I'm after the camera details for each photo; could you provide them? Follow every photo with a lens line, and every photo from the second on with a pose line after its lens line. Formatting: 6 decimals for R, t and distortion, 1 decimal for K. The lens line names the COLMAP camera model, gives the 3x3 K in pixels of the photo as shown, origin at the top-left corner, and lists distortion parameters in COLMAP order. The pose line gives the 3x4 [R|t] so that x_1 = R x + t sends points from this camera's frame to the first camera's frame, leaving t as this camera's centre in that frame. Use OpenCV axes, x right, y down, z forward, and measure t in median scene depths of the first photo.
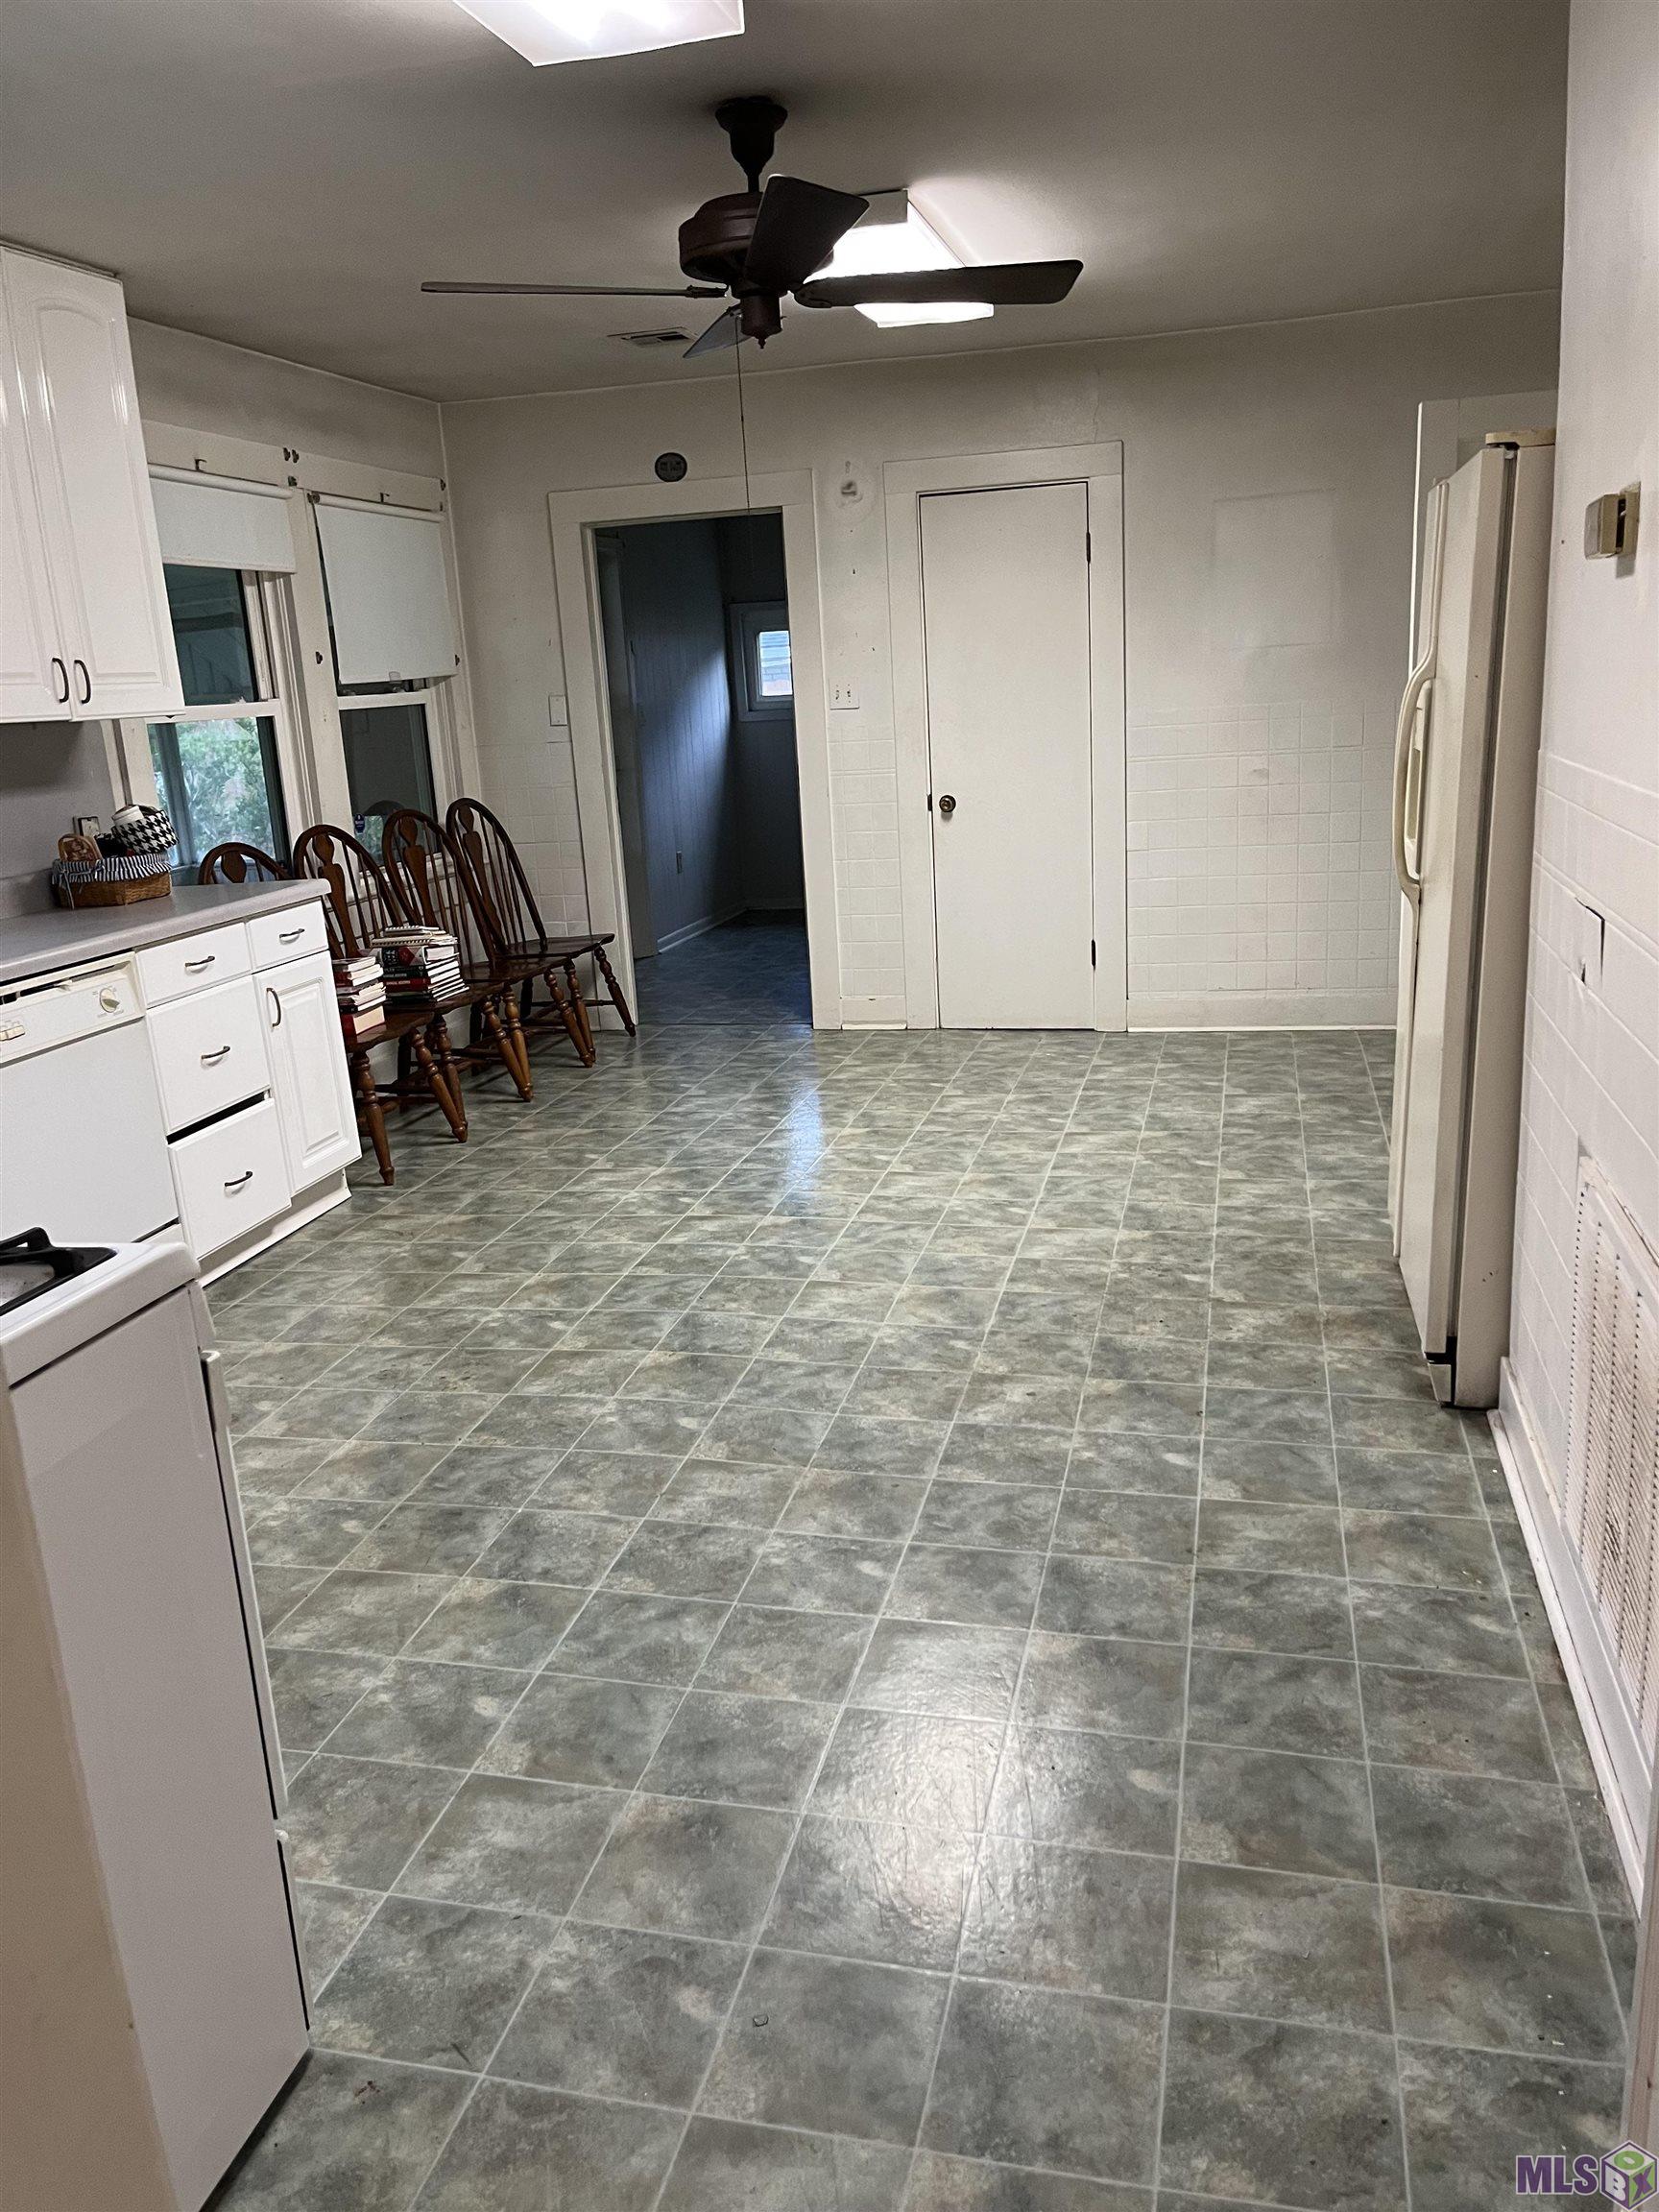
lens RADIAL K [[1662.0, 0, 829.5], [0, 1662.0, 1106.0], [0, 0, 1]] dist [0.052552, -0.079463]
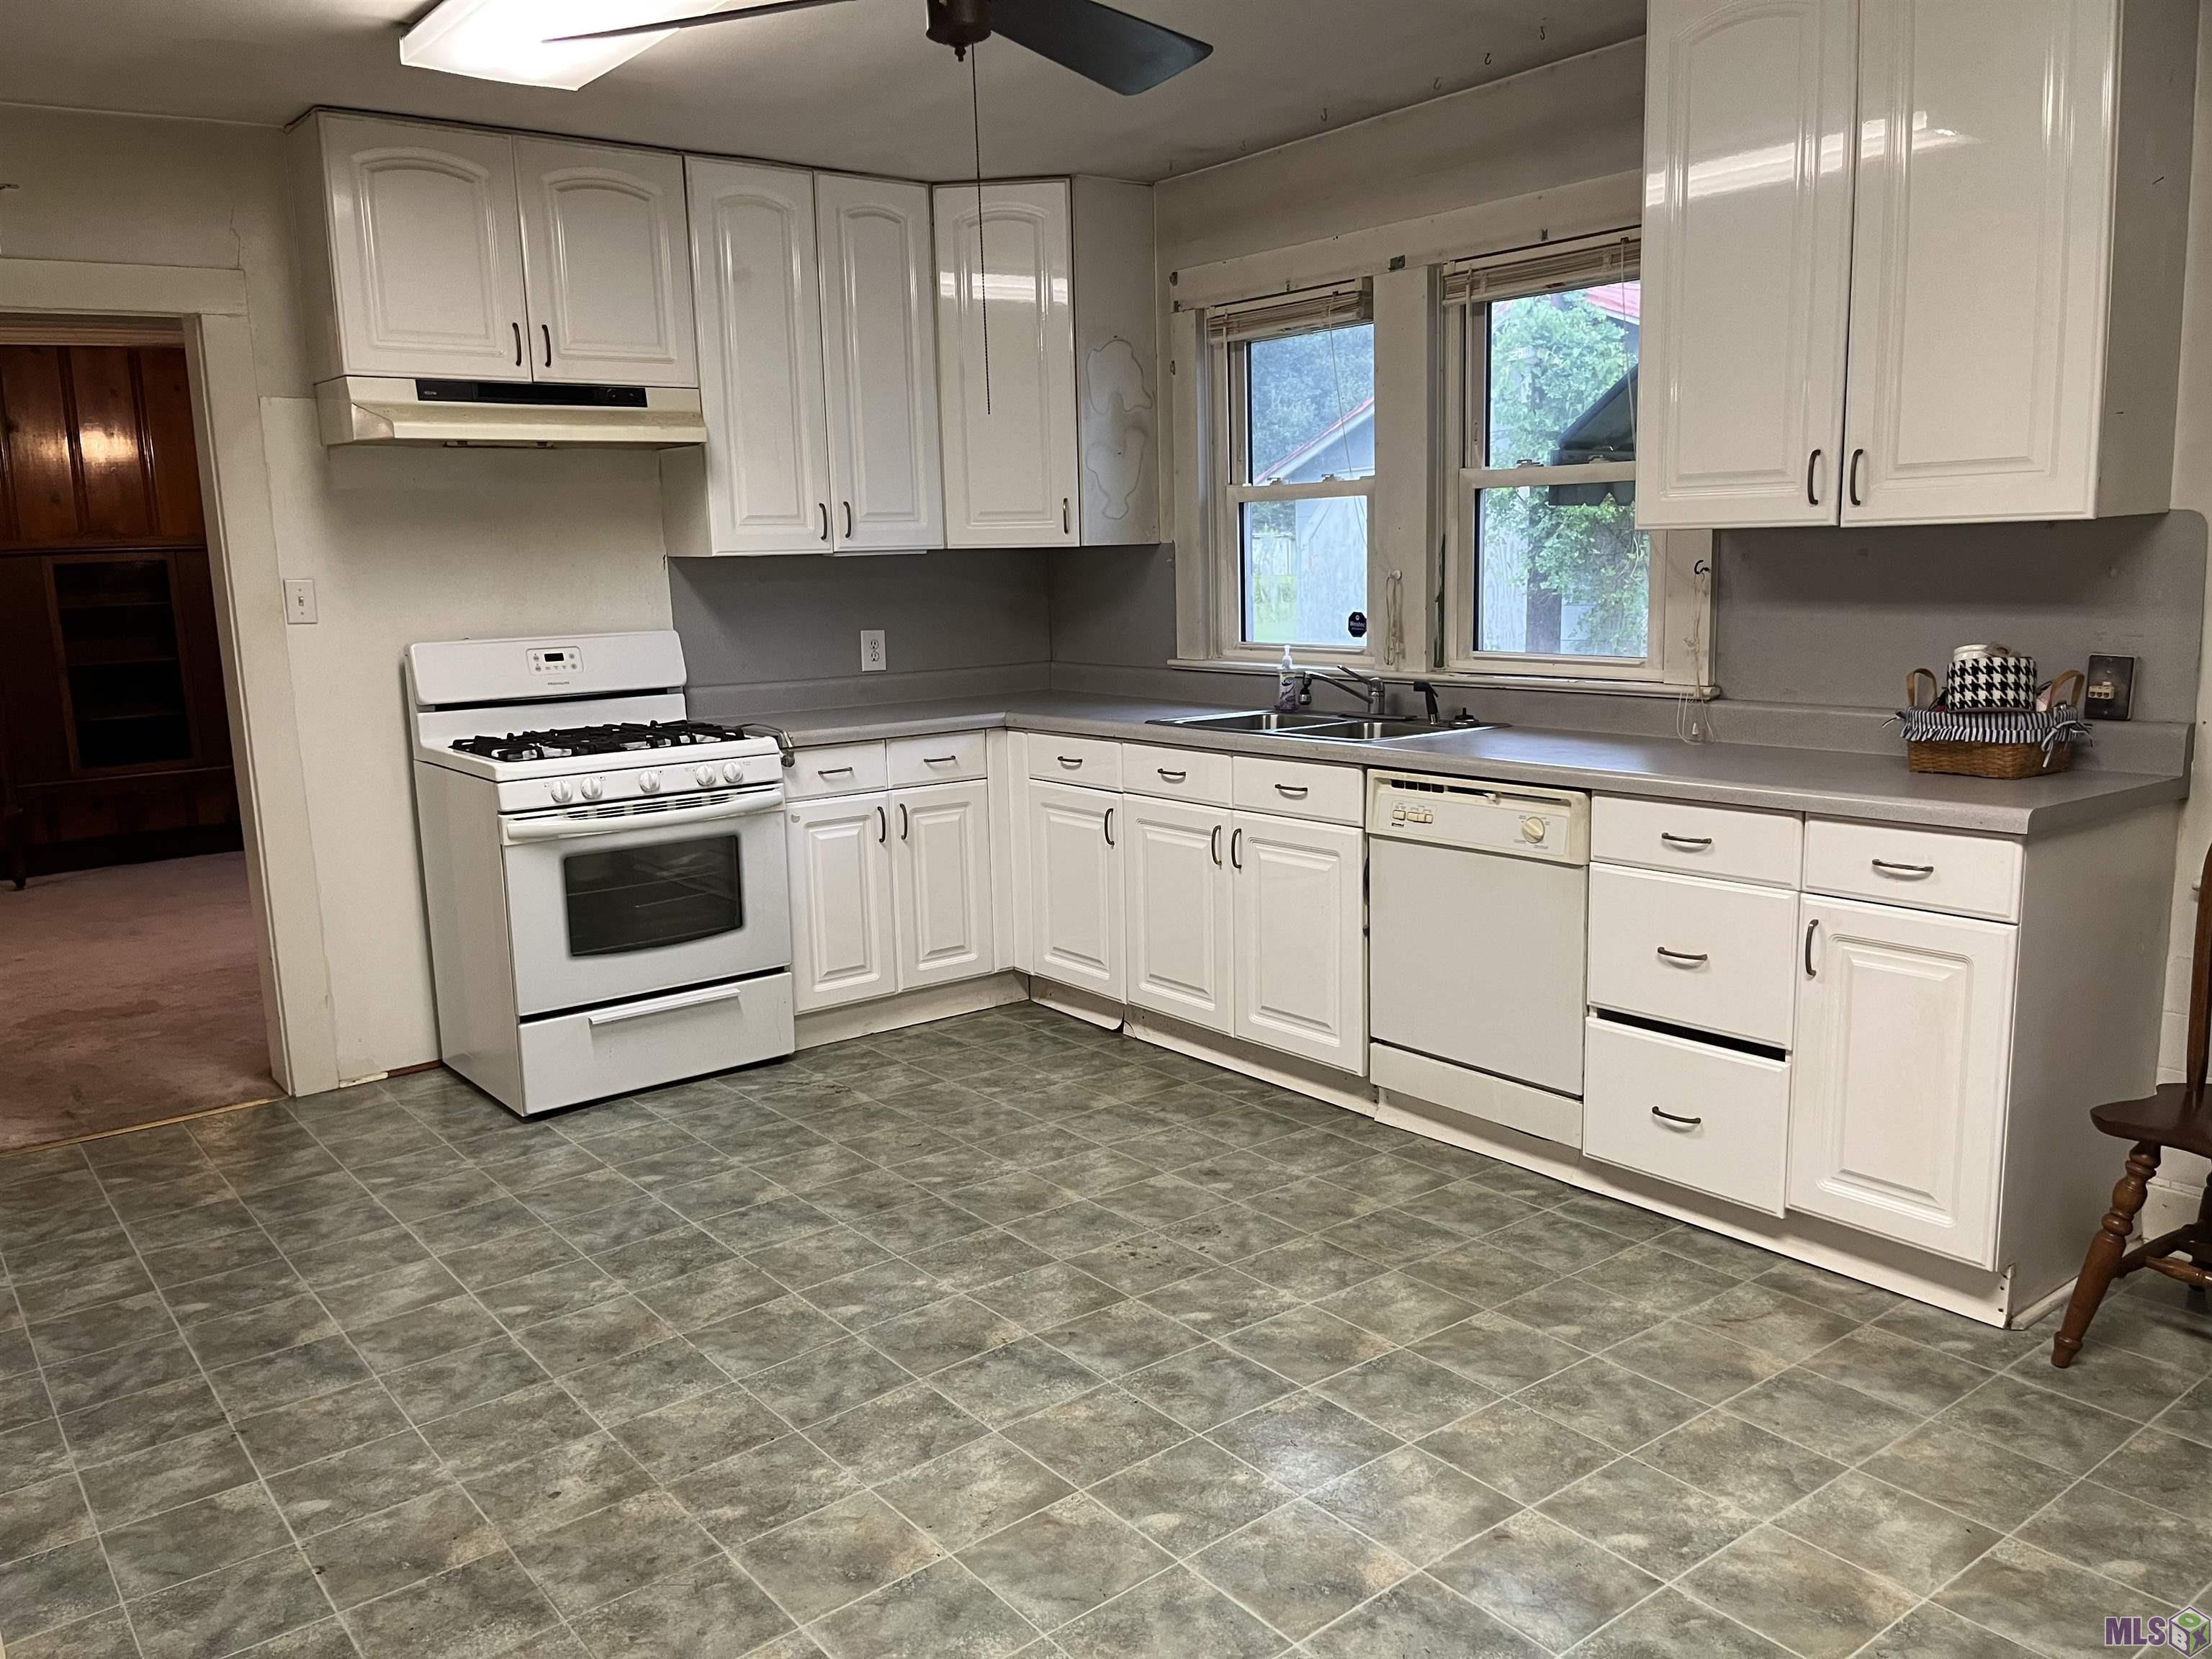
lens RADIAL K [[1662.0, 0, 1118.2], [0, 1662.0, 820.2], [0, 0, 1]] dist [0.052552, -0.079463]
pose [[-0.608742, 0.206252, -0.766090, 0.486122], [-0.134668, 0.924742, 0.355974, -0.421697], [0.781855, 0.319864, -0.535154, 1.500632]]
